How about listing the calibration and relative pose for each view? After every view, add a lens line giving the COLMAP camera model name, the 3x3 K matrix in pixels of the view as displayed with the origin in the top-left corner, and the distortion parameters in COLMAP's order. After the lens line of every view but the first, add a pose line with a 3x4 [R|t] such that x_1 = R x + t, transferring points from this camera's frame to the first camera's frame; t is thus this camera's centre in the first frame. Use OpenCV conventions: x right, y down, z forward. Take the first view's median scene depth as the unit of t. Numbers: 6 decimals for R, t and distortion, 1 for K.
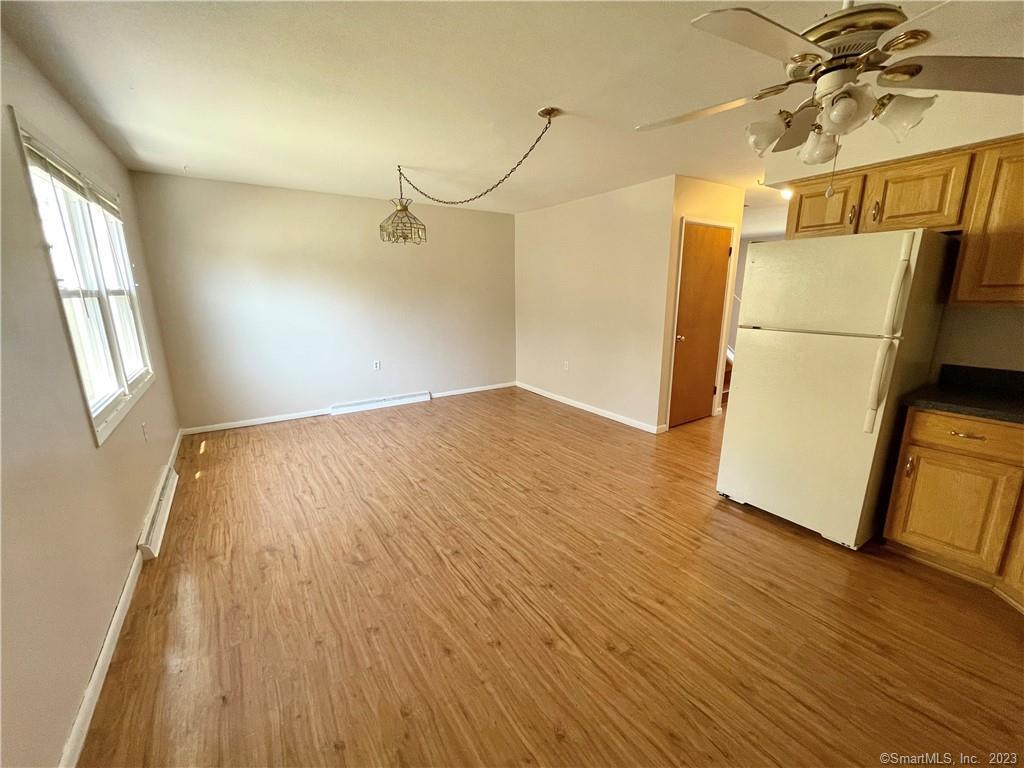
lens RADIAL K [[413.2, 0, 515.5], [0, 413.2, 385.8], [0, 0, 1]] dist [-0.001703, -0.000206]
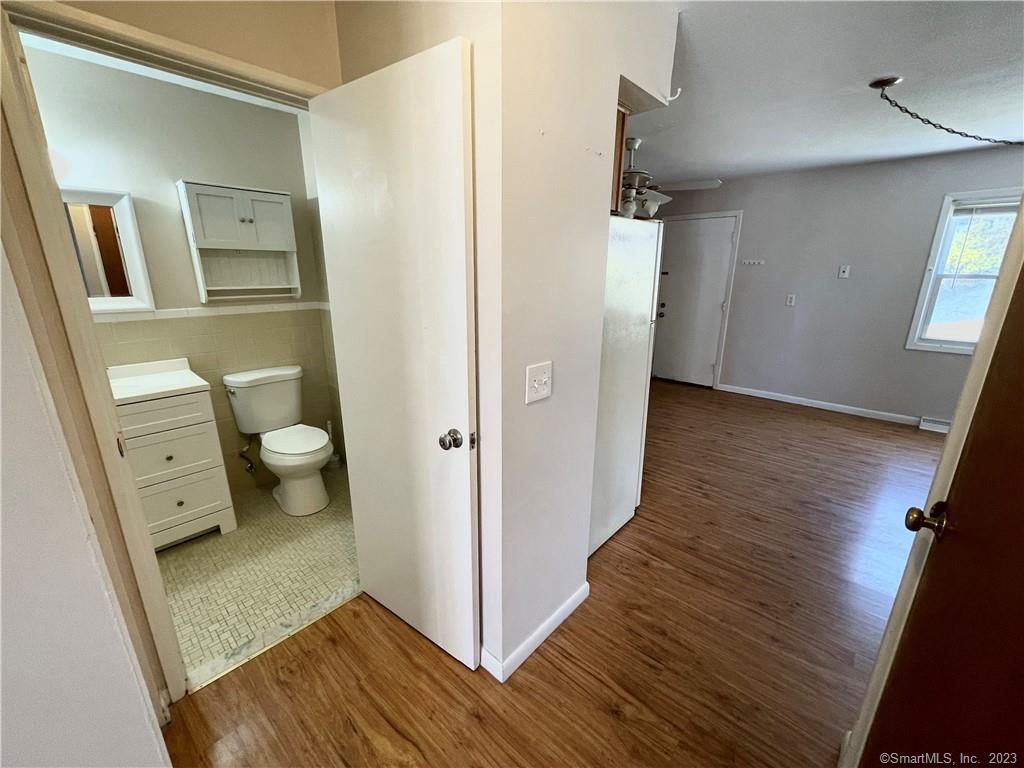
lens RADIAL K [[413.2, 0, 515.5], [0, 413.2, 385.8], [0, 0, 1]] dist [-0.001703, -0.000206]
pose [[-0.971549, 0.063324, -0.228214, 1.325418], [-0.054890, 0.877152, 0.477065, -0.541946], [0.230388, 0.476019, -0.848721, 2.235575]]
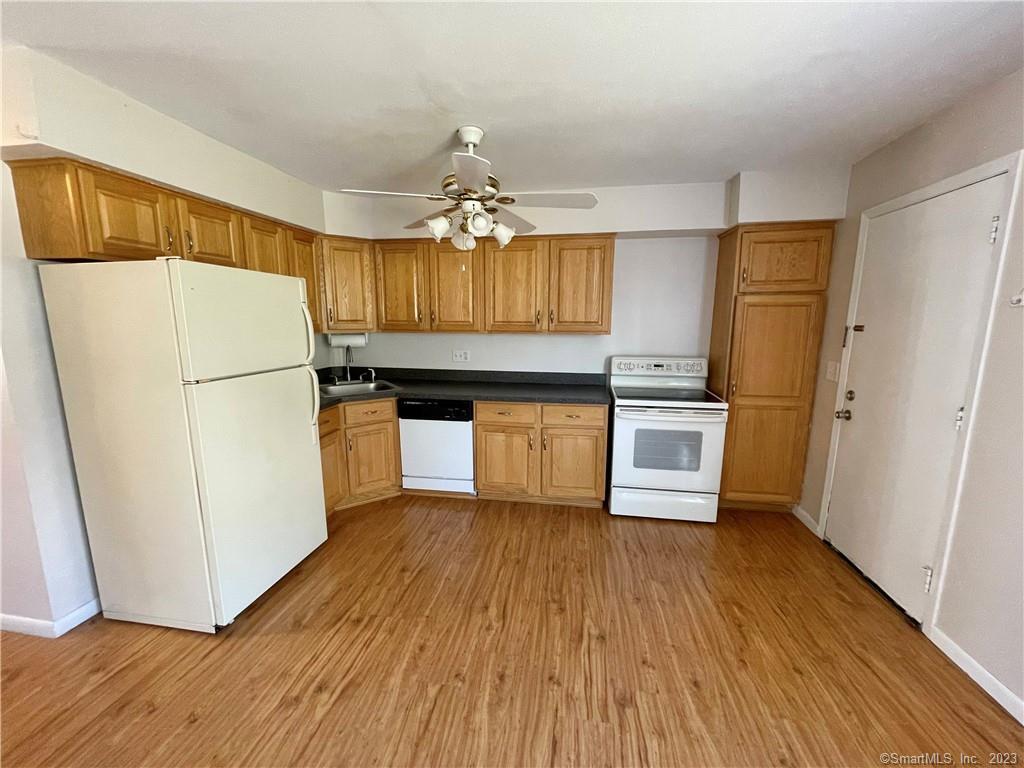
lens RADIAL K [[413.2, 0, 515.5], [0, 413.2, 385.8], [0, 0, 1]] dist [-0.001703, -0.000206]
pose [[-0.728371, -0.109876, 0.676316, -0.366560], [0.152677, 0.936216, 0.316528, -0.348824], [-0.667957, 0.333808, -0.665136, 1.422084]]
